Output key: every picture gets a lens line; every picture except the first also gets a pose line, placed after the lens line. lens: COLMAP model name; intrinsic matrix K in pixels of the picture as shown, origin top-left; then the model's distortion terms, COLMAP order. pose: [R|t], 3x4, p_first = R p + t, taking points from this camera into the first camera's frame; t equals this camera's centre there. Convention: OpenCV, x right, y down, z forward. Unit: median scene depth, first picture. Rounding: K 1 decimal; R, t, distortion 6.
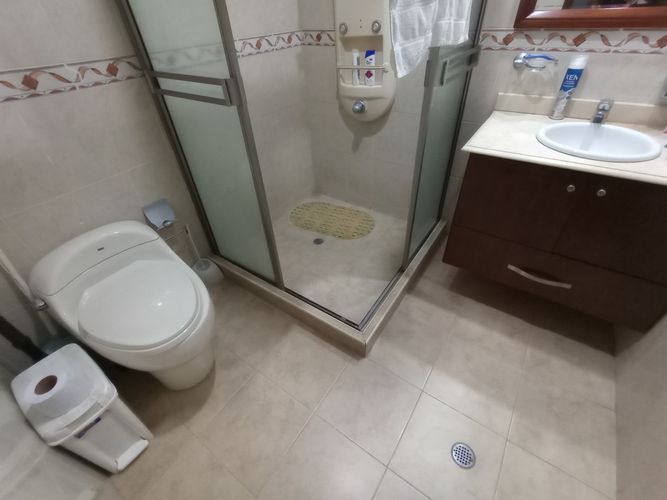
lens RADIAL K [[302.2, 0, 330.2], [0, 302.2, 247.0], [0, 0, 1]] dist [-0.002630, 0.003284]
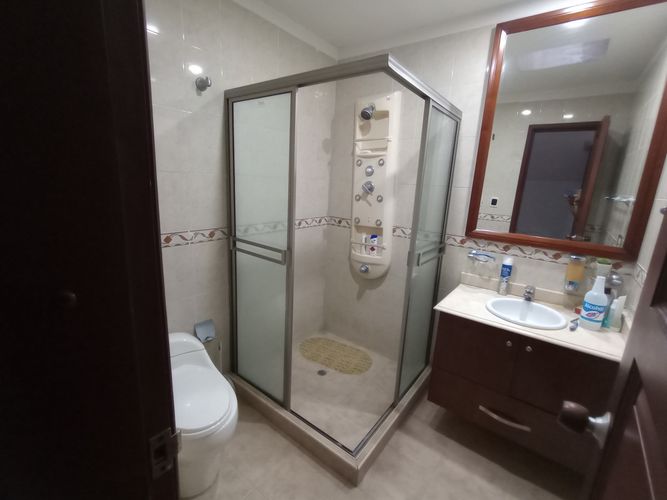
lens RADIAL K [[302.2, 0, 332.6], [0, 302.2, 244.7], [0, 0, 1]] dist [-0.002630, 0.003284]
pose [[0.993915, 0.107909, -0.022124, -0.037047], [-0.106307, 0.887043, -0.449281, 0.088836], [-0.028856, 0.448899, 0.893117, -0.338739]]
